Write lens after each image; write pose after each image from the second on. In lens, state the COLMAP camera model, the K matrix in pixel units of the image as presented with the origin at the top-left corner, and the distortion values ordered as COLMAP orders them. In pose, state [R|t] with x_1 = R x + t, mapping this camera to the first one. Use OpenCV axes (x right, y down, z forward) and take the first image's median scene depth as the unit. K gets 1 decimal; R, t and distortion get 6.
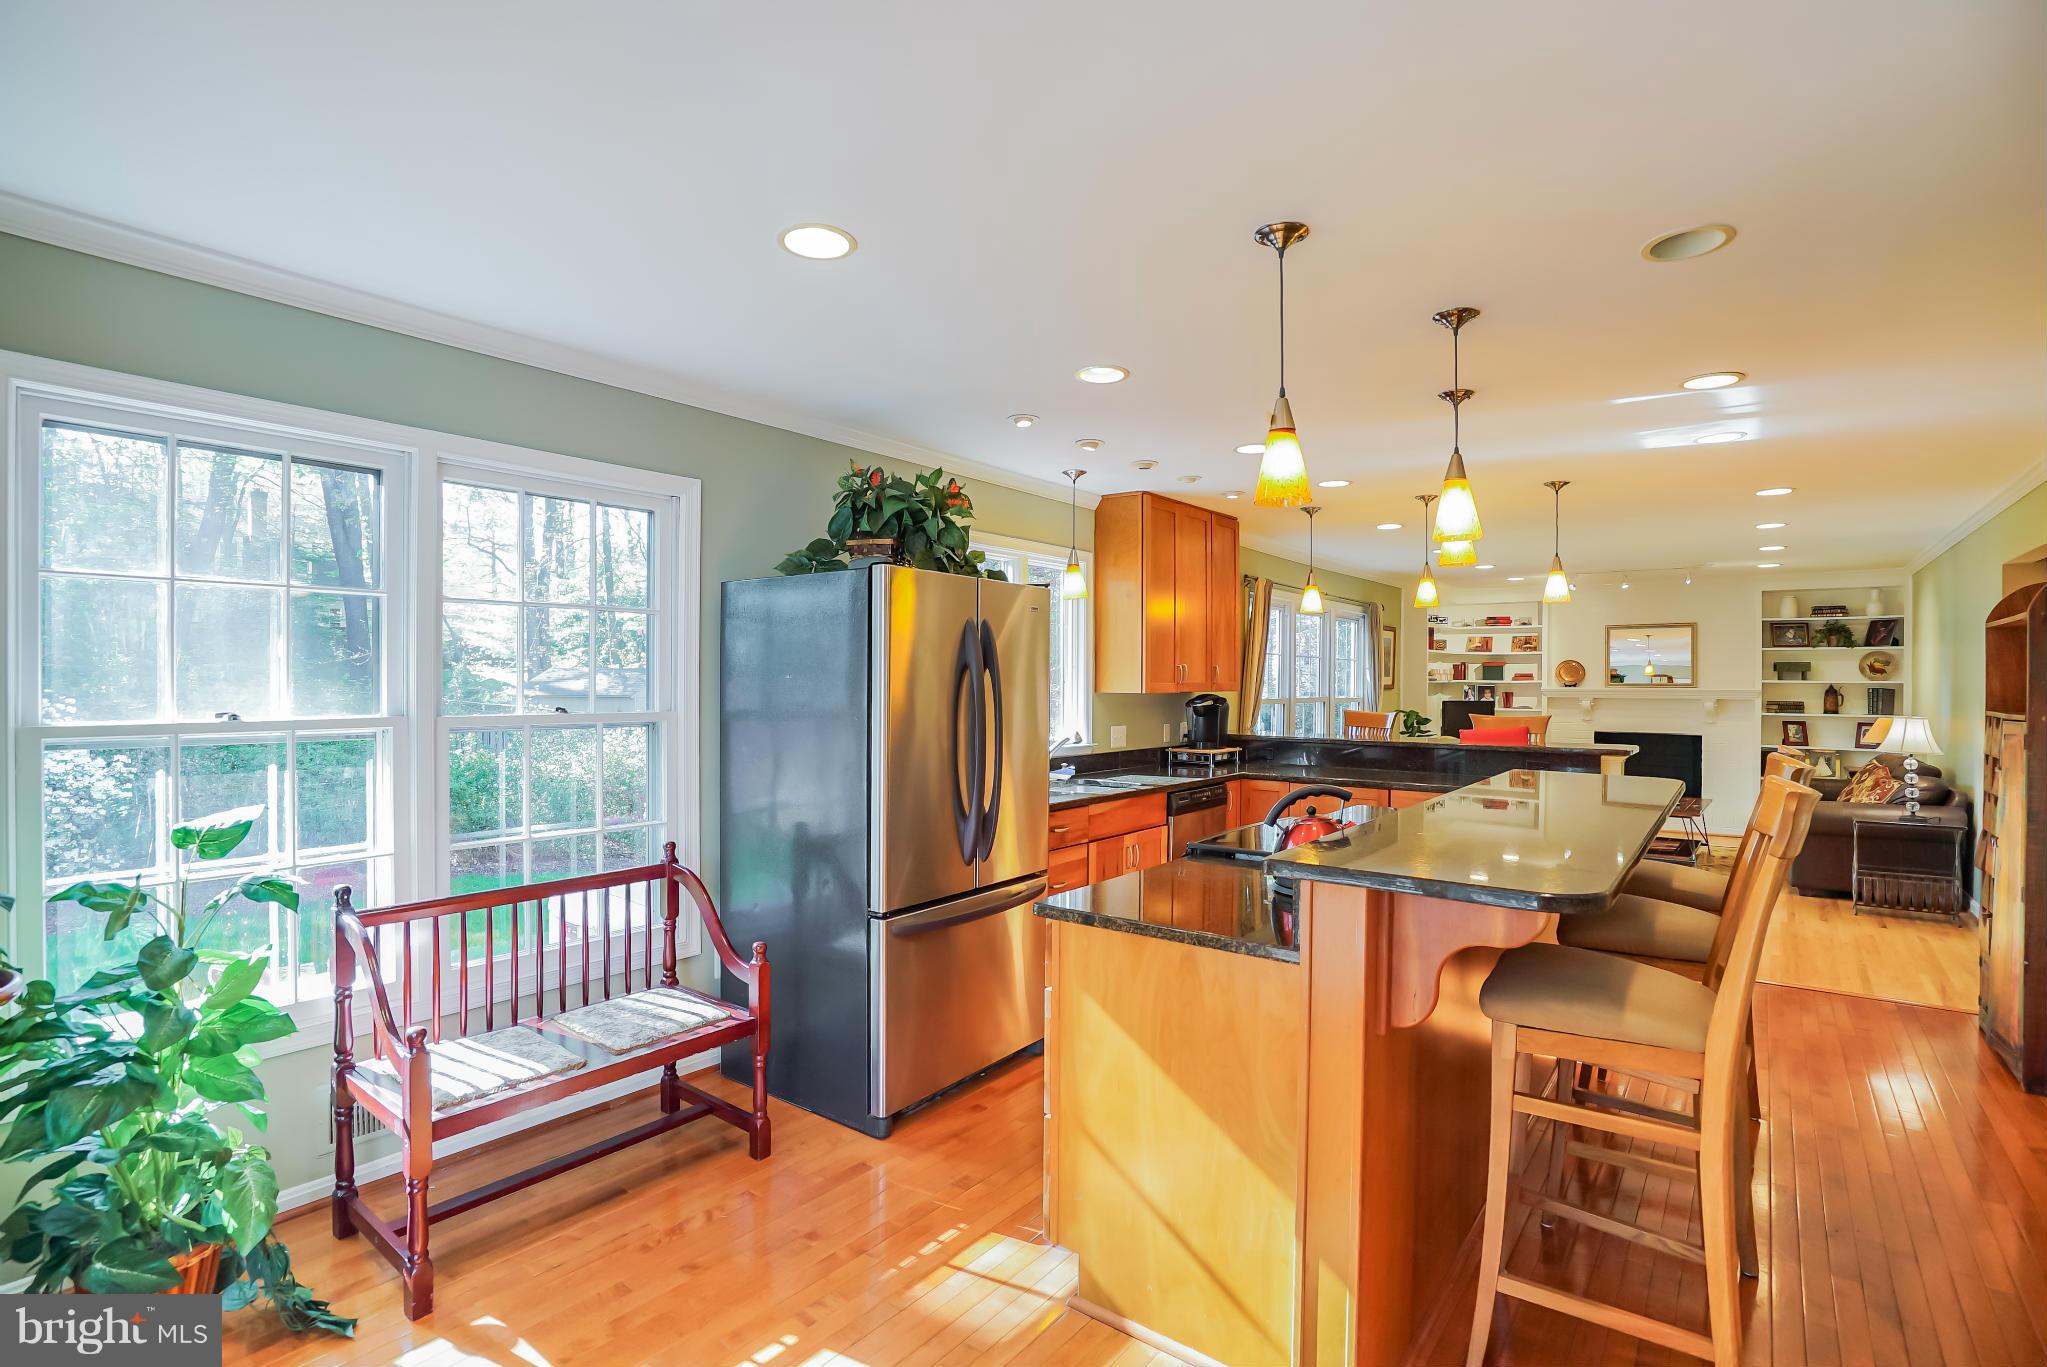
lens RADIAL K [[953.1, 0, 1018.4], [0, 953.1, 684.6], [0, 0, 1]] dist [-0.037723, 0.005727]
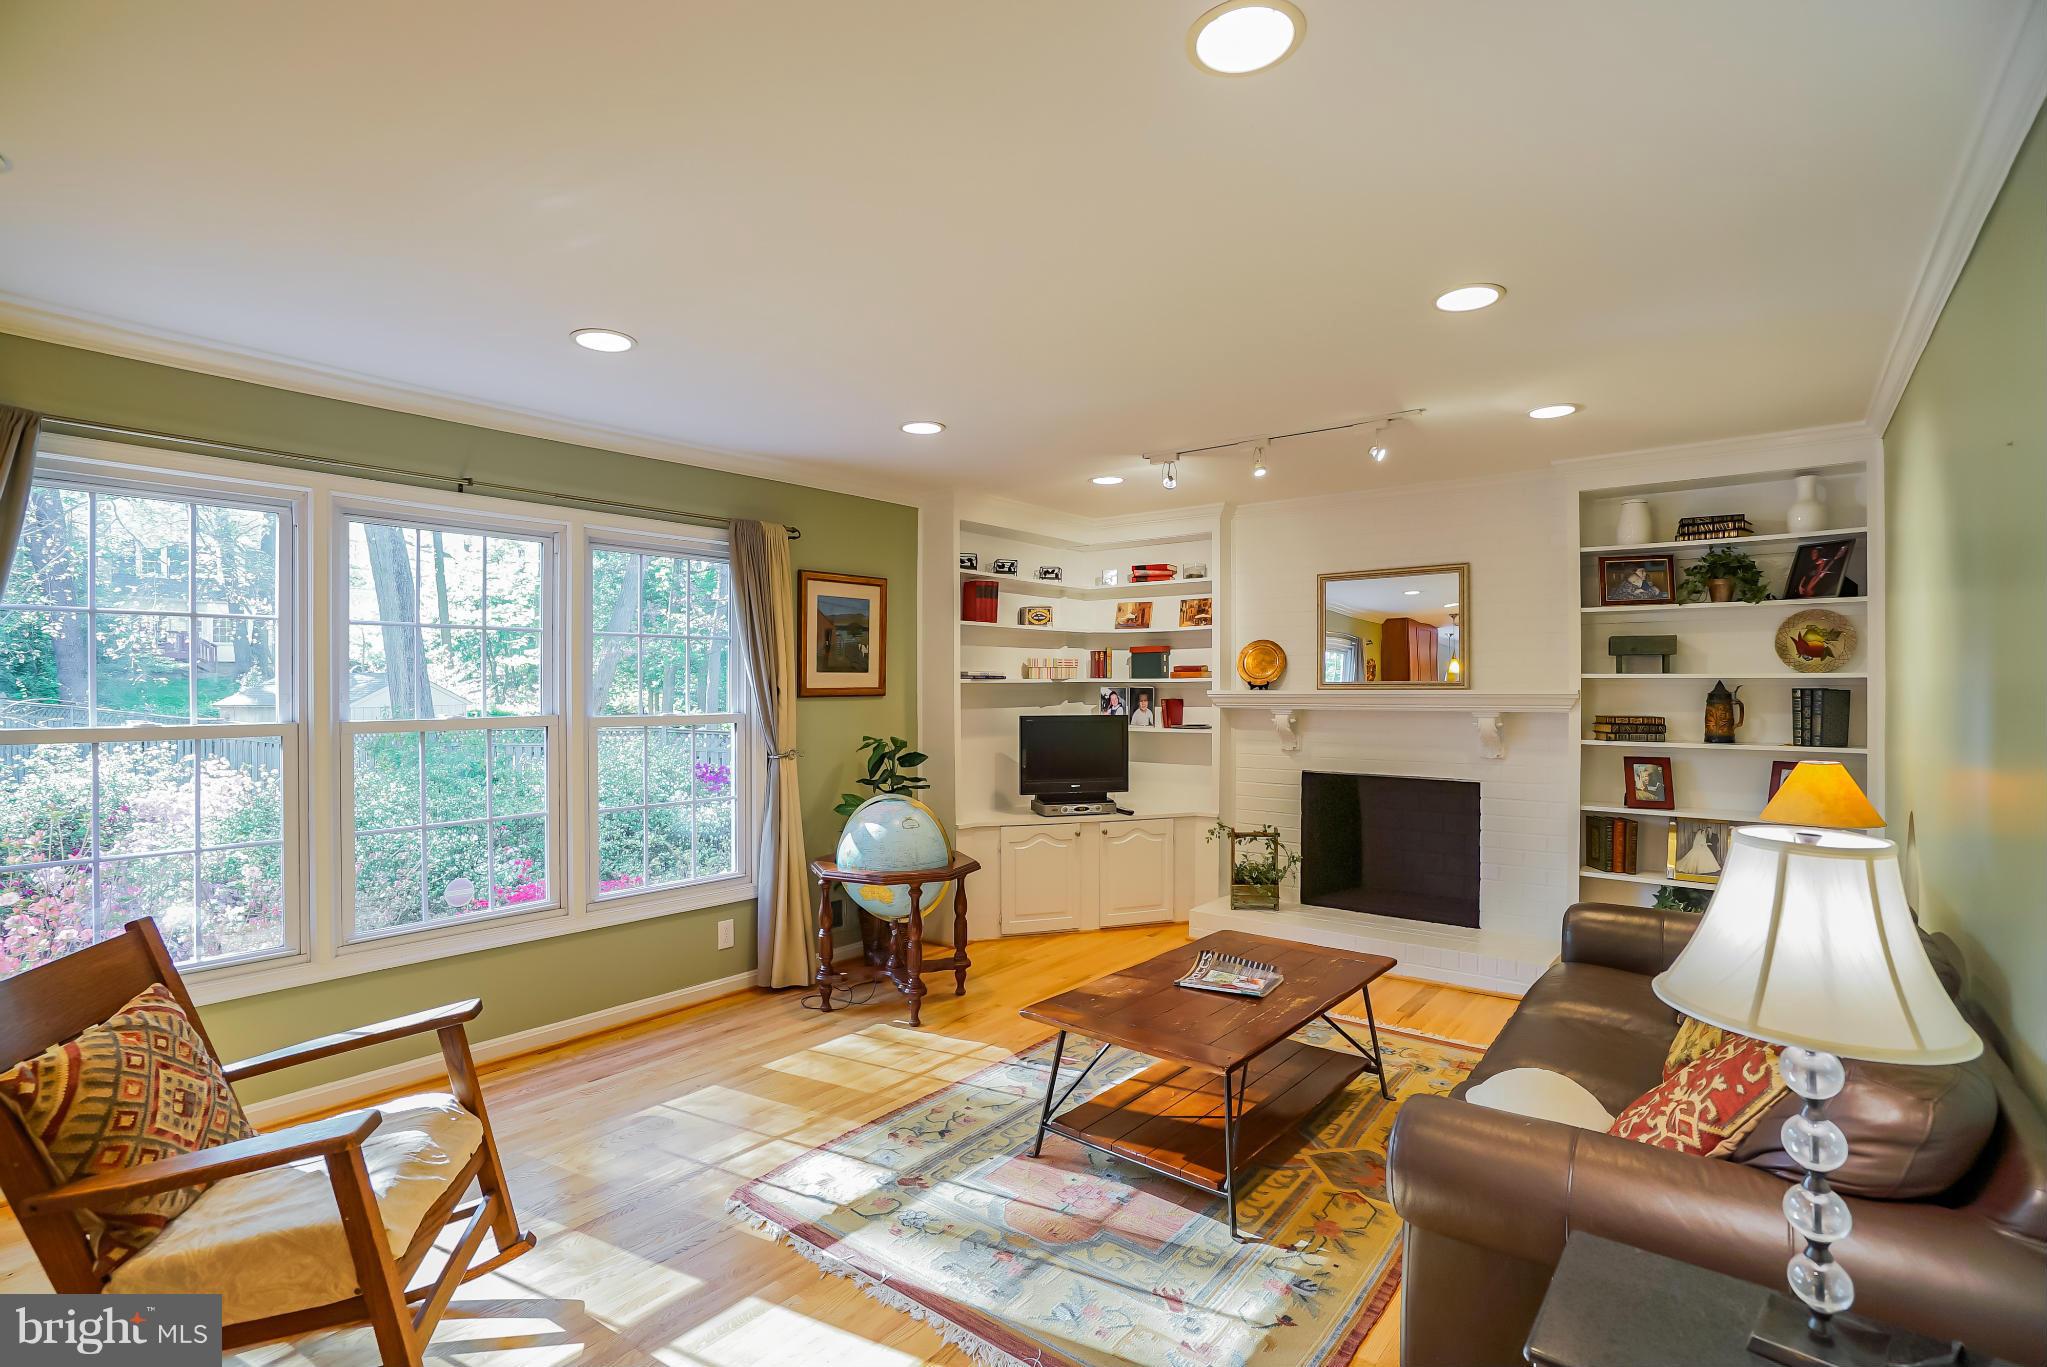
lens RADIAL K [[953.1, 0, 1032.5], [0, 953.1, 689.7], [0, 0, 1]] dist [-0.037723, 0.005727]
pose [[0.999981, -0.005673, 0.002609, 0.511295], [0.005673, 0.999984, -0.000118, 0.002234], [-0.002609, 0.000132, 0.999997, 0.510539]]
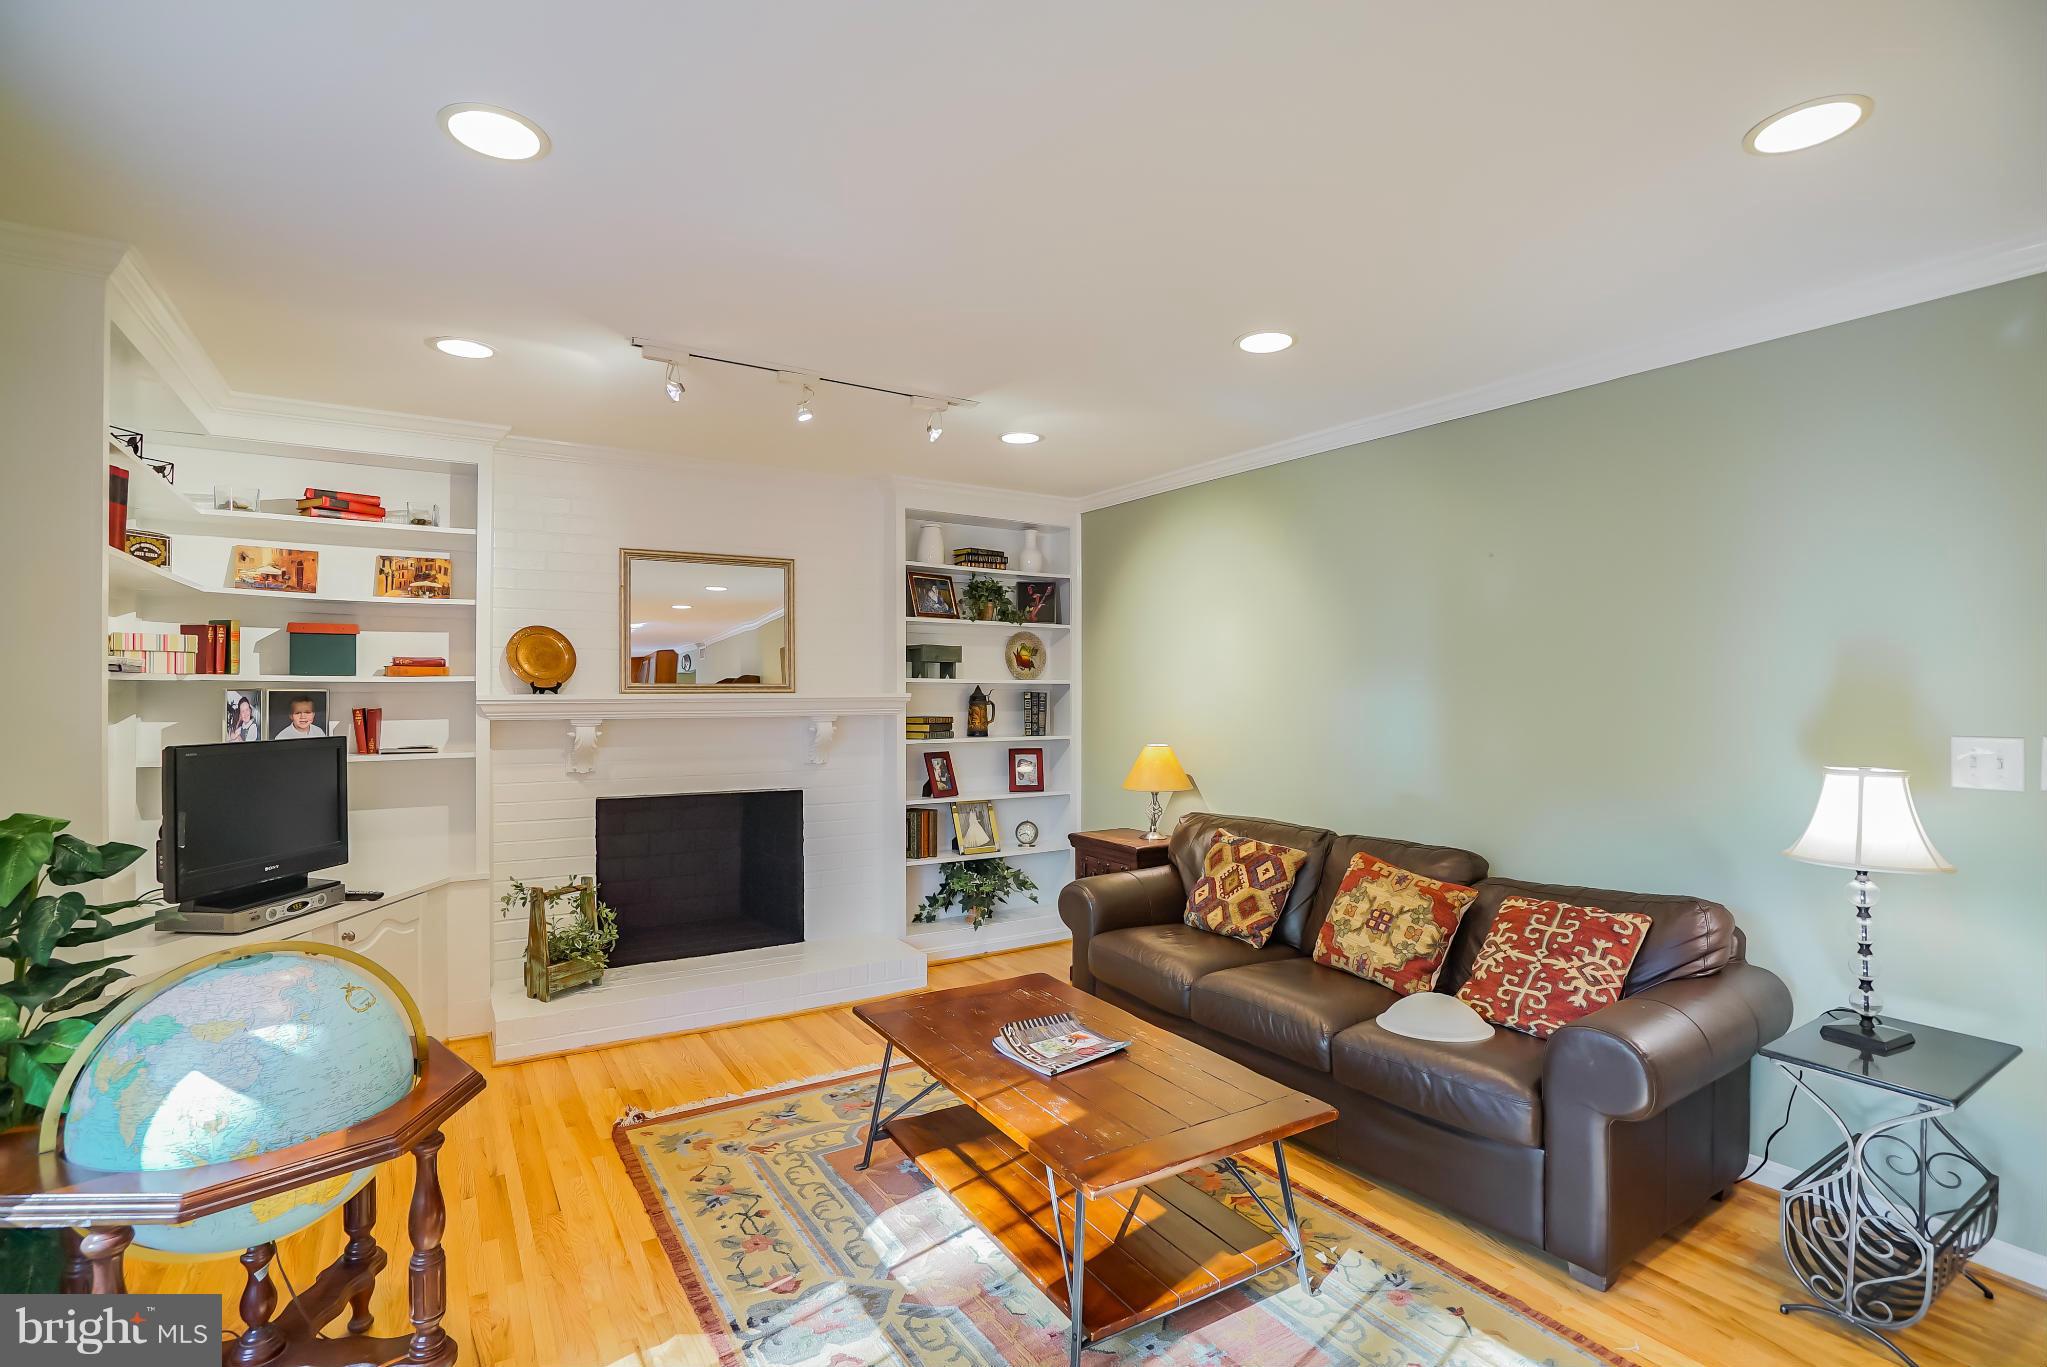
lens RADIAL K [[953.1, 0, 1011.3], [0, 953.1, 684.2], [0, 0, 1]] dist [-0.037723, 0.005727]
pose [[0.339866, 0.000336, 0.940474, 0.314857], [0.002330, 0.999997, -0.001199, -0.000425], [-0.940471, 0.002599, 0.339864, 0.765156]]
